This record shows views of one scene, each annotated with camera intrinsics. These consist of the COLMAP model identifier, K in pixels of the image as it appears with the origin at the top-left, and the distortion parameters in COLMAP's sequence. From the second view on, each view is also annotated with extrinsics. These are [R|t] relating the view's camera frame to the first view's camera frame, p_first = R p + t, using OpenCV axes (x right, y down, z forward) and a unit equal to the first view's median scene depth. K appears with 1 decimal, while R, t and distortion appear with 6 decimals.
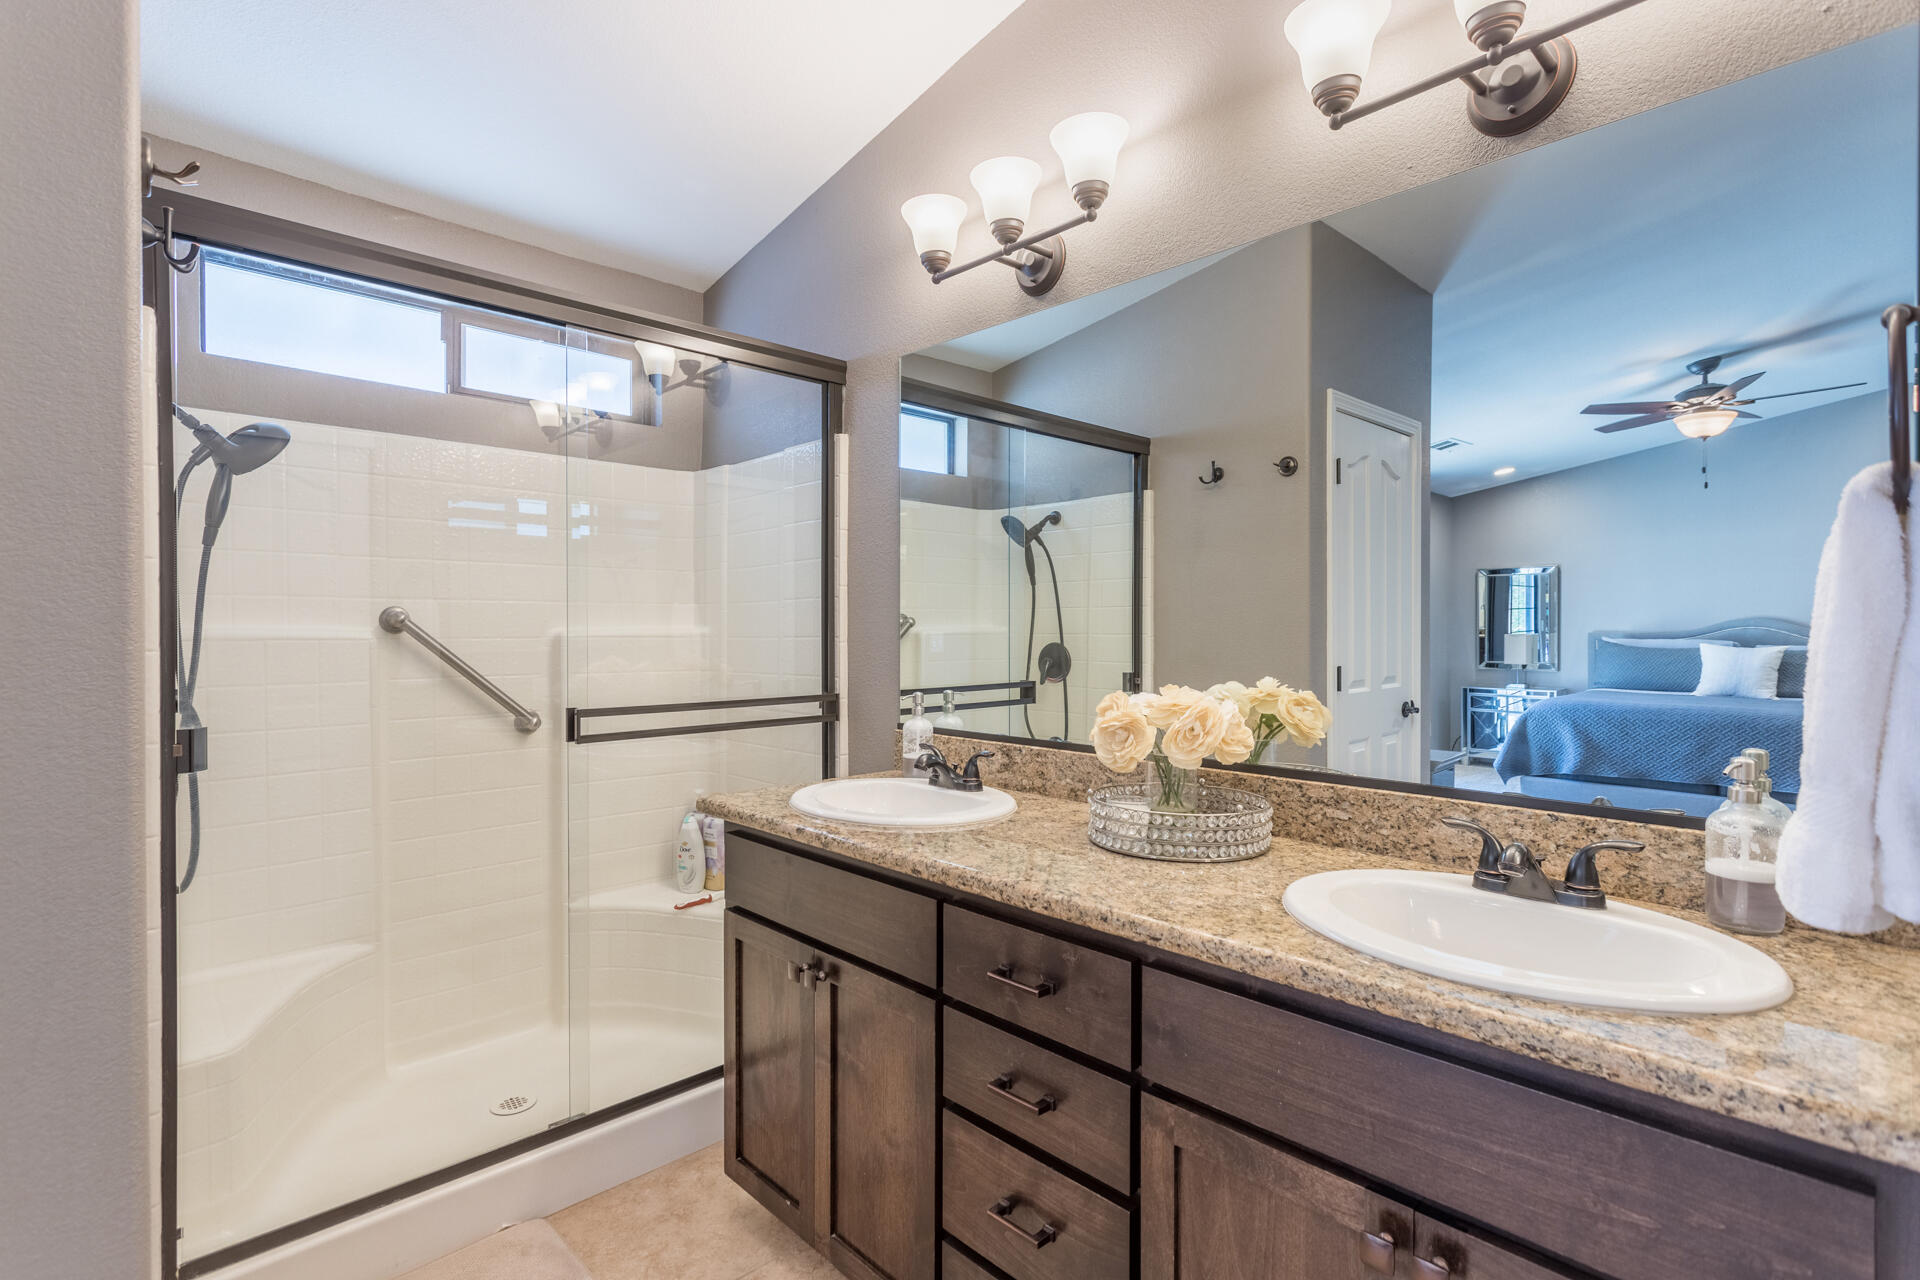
lens RADIAL K [[919.4, 0, 955.6], [0, 919.4, 635.7], [0, 0, 1]] dist [0.001562, 0.000349]
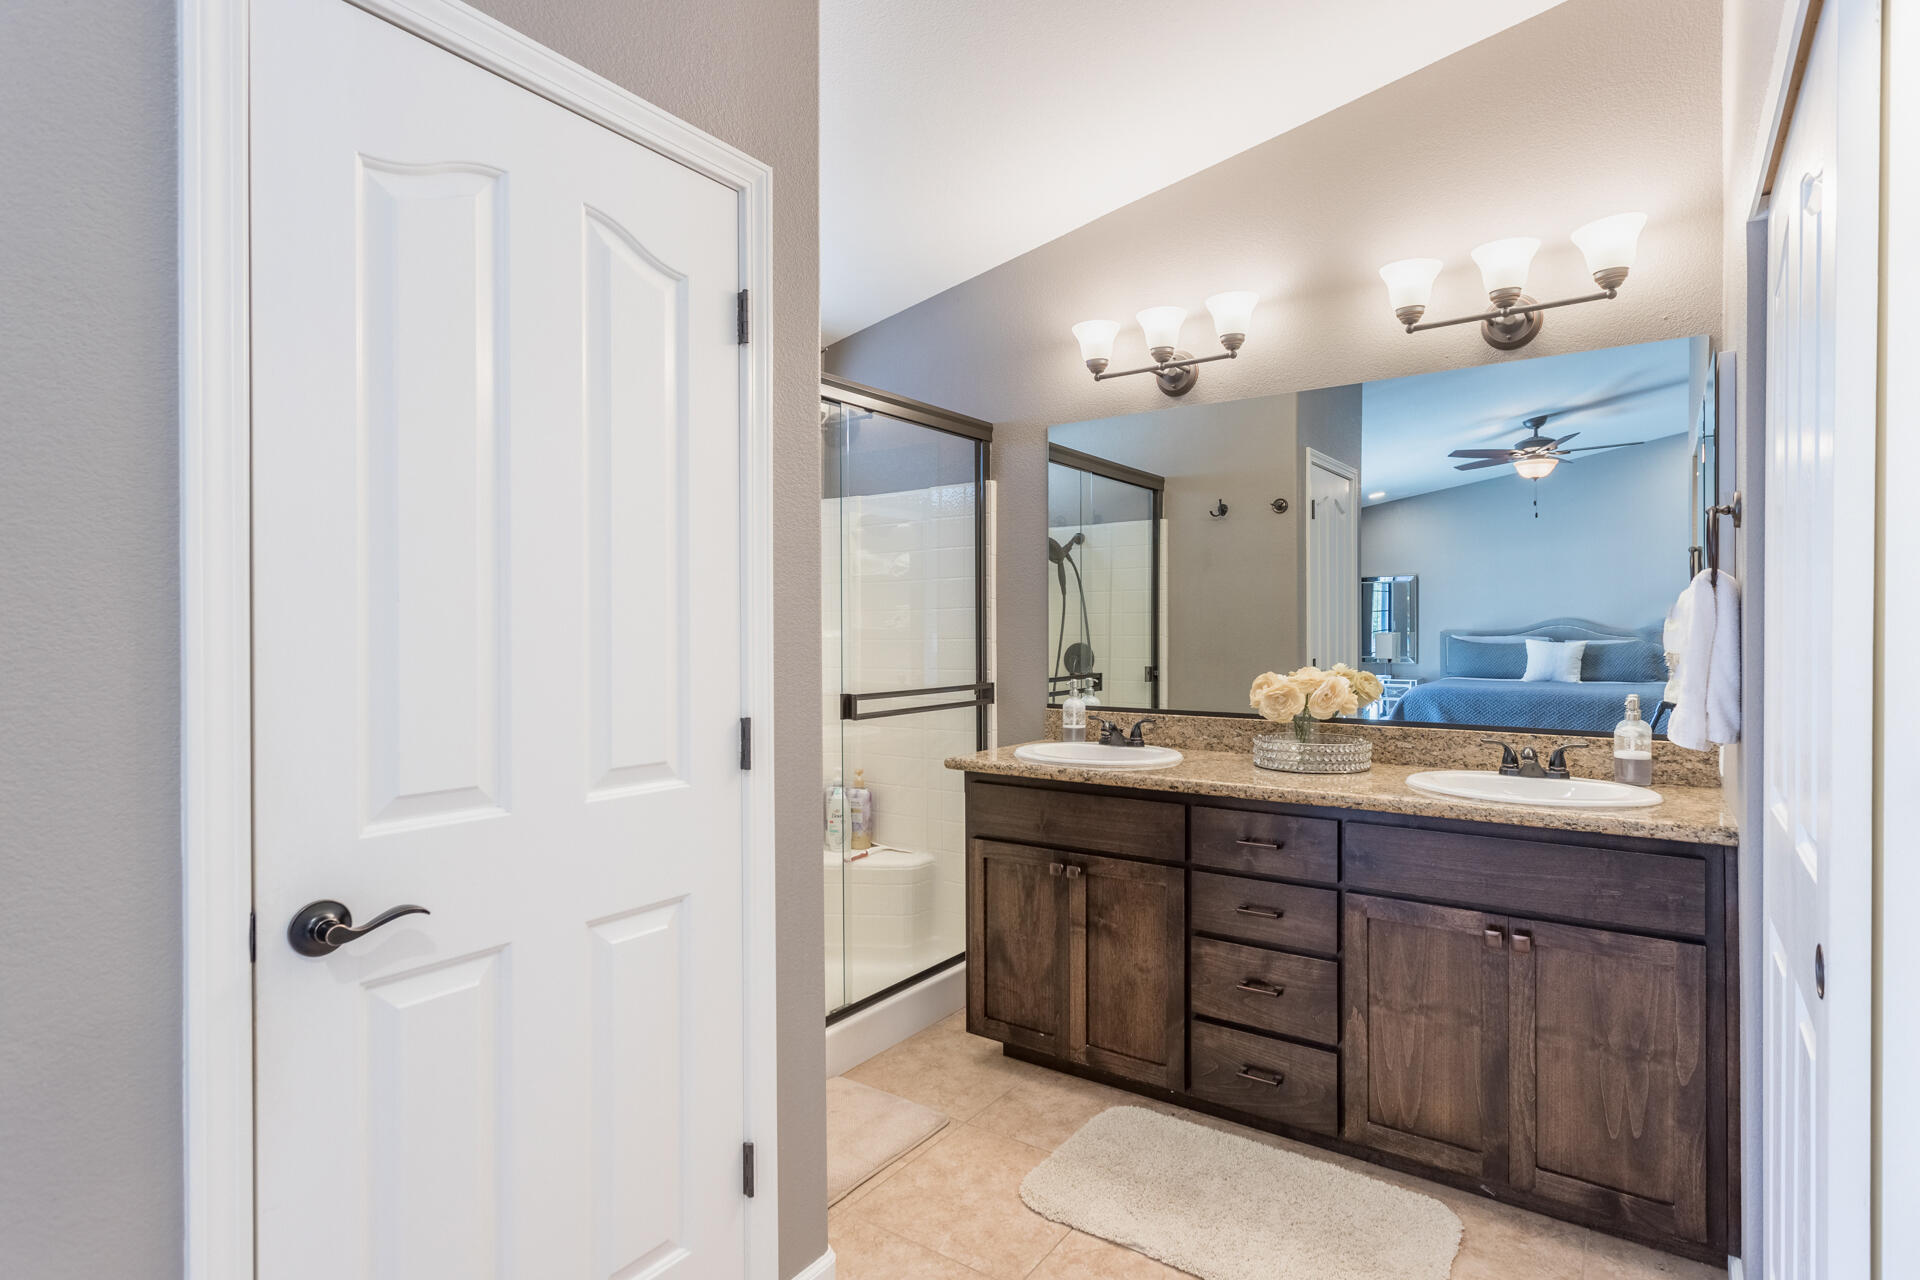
lens RADIAL K [[969.4, 0, 1010.3], [0, 969.4, 637.6], [0, 0, 1]] dist [0.015980, 0.000612]
pose [[0.975911, -0.006194, 0.218083, -0.495445], [0.005767, 0.999980, 0.002593, -0.004688], [-0.218095, -0.001273, 0.975927, -0.411803]]
